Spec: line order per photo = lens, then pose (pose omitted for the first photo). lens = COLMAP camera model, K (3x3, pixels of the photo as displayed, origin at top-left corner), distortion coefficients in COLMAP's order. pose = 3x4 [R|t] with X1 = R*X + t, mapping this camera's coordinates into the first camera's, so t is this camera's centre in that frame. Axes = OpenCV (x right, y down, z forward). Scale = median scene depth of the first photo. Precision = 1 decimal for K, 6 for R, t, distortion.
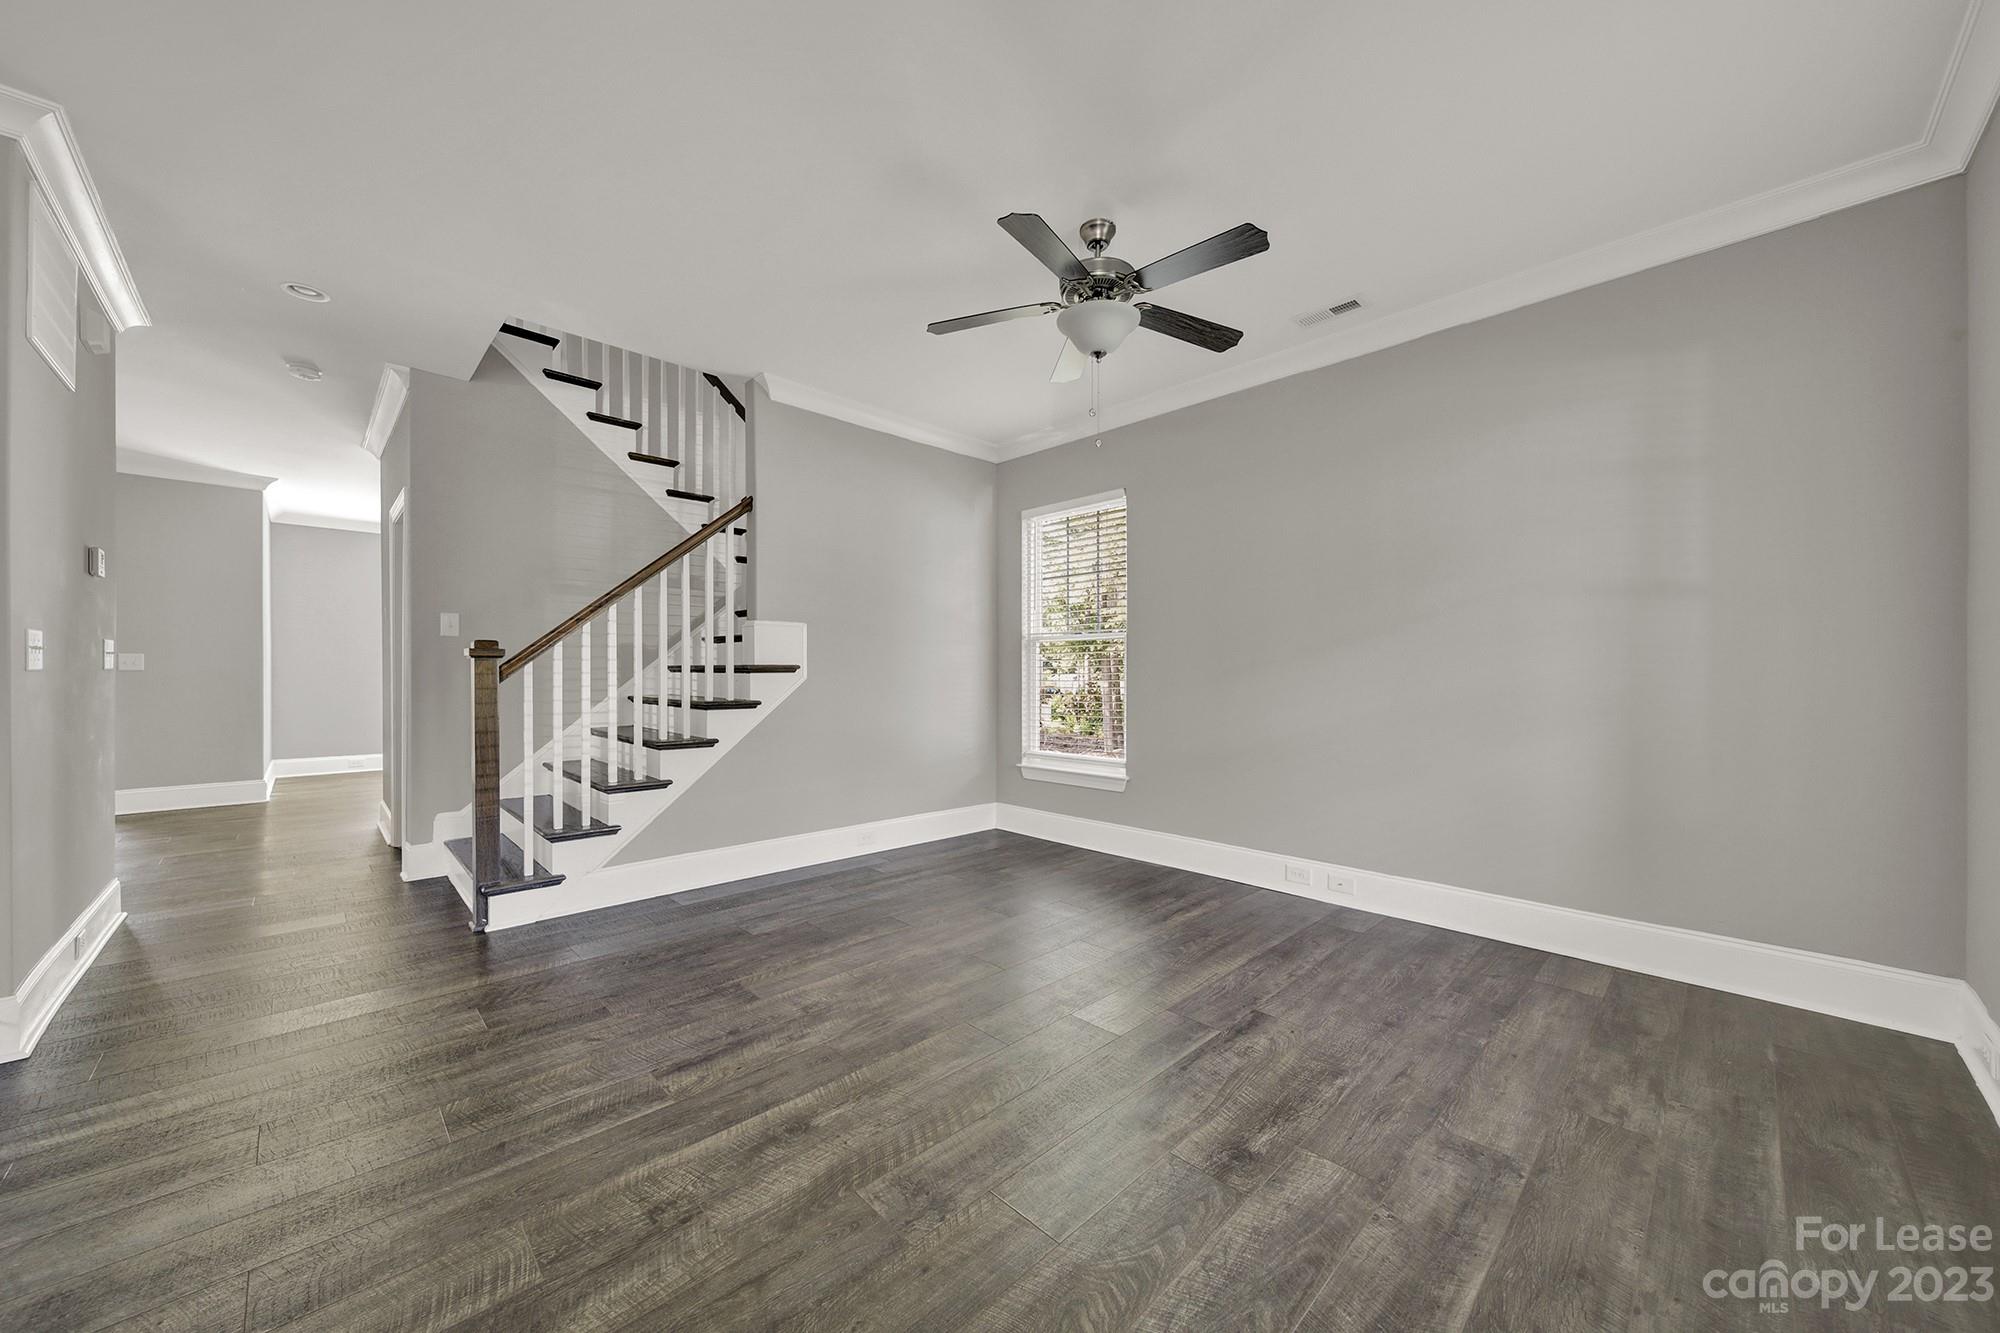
lens RADIAL K [[719.8, 0, 1001.8], [0, 719.8, 664.7], [0, 0, 1]] dist [0.000481, -0.000060]
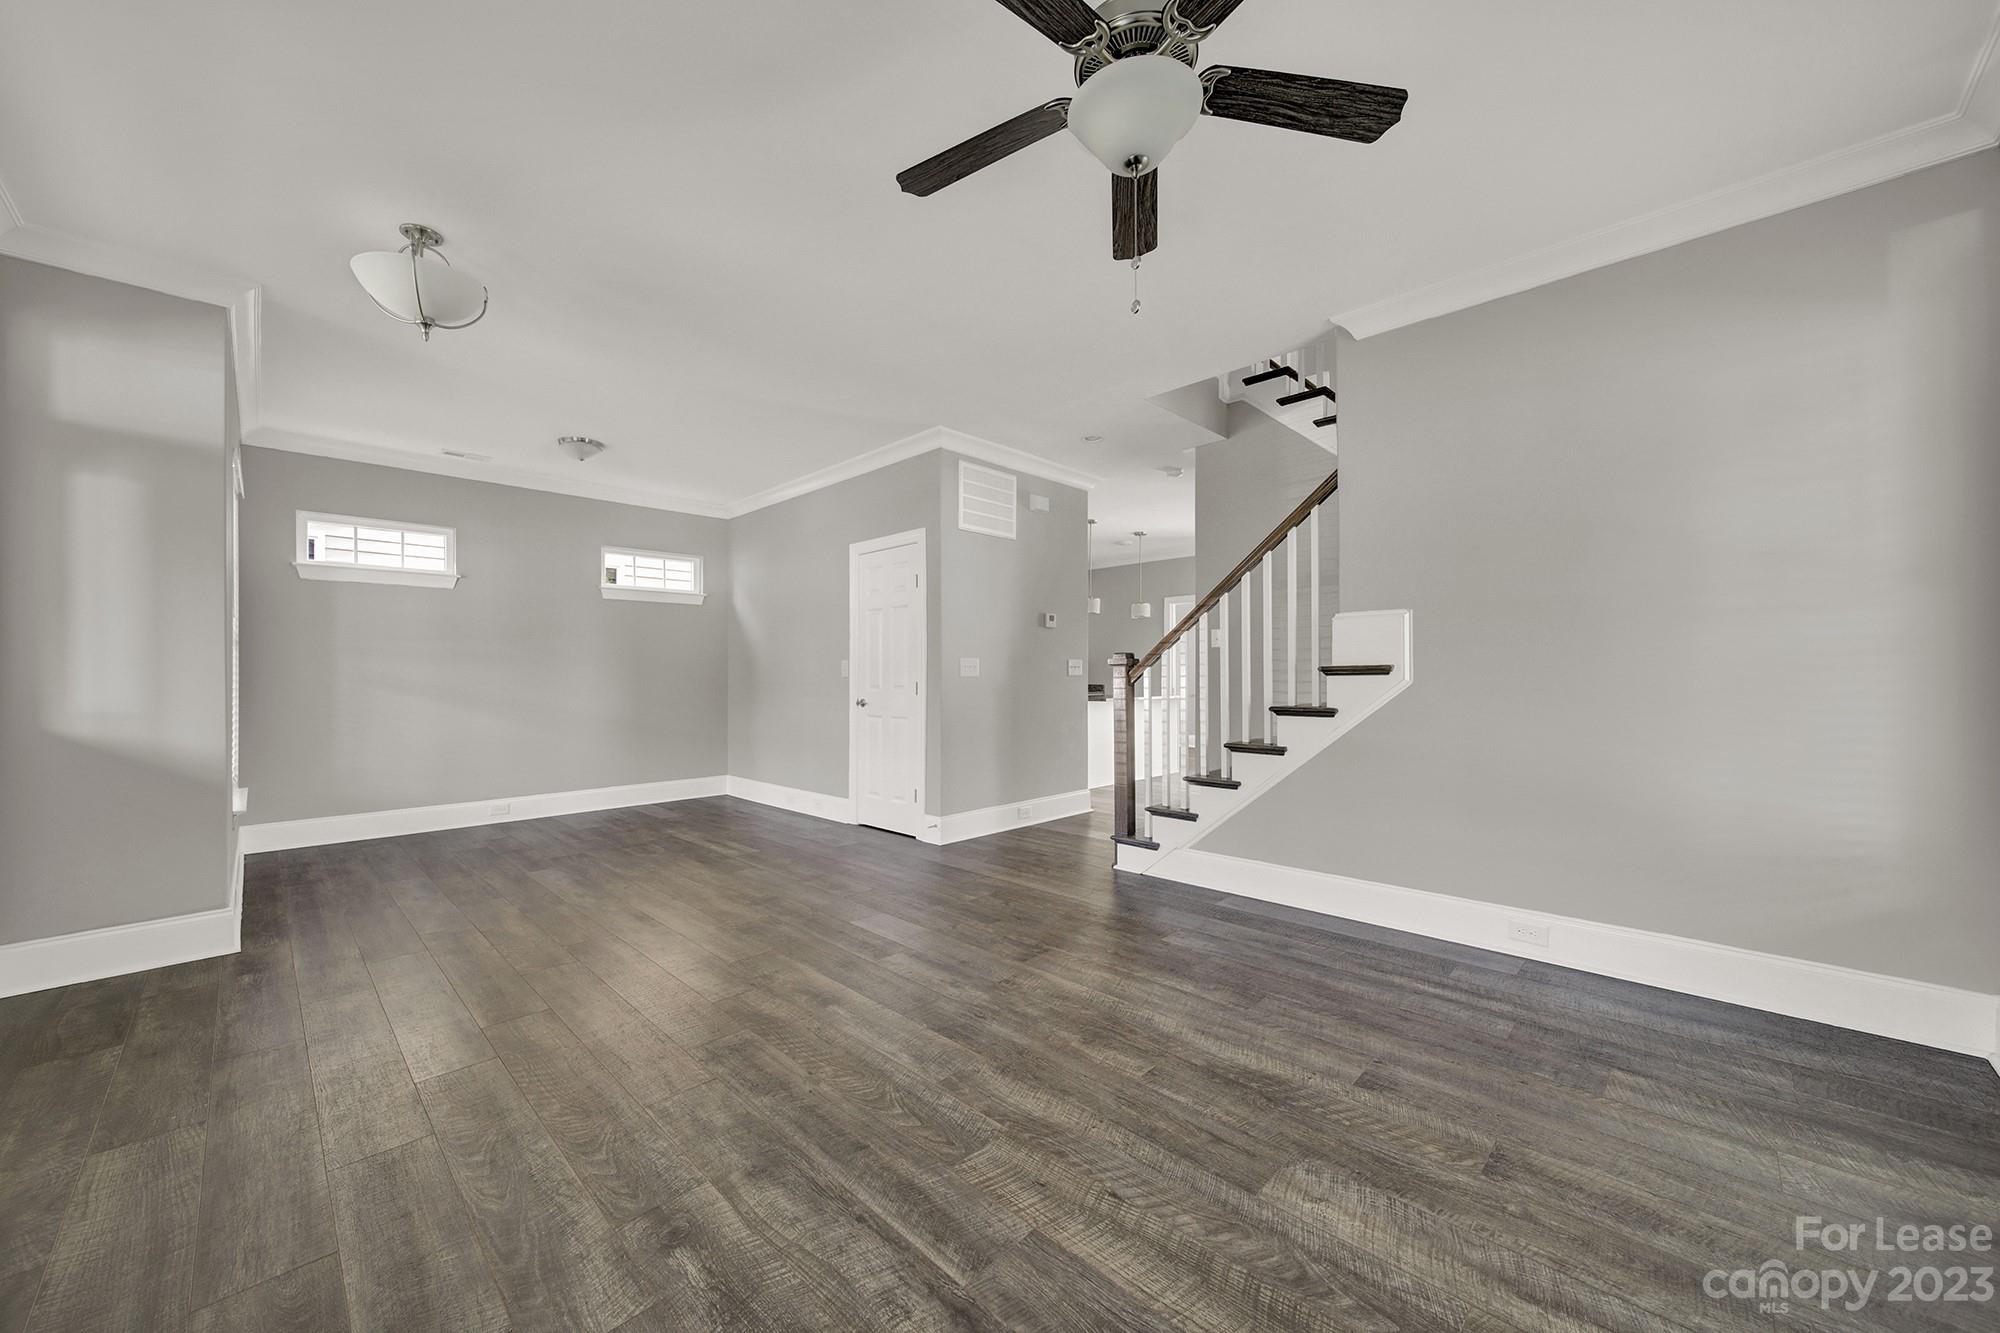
lens RADIAL K [[740.3, 0, 993.4], [0, 740.3, 674.2], [0, 0, 1]] dist [-0.006835, -0.000080]
pose [[0.016983, -0.006615, -0.999834, 0.613756], [0.012799, 0.999898, -0.006398, 0.012232], [0.999774, -0.012688, 0.017066, 0.692472]]
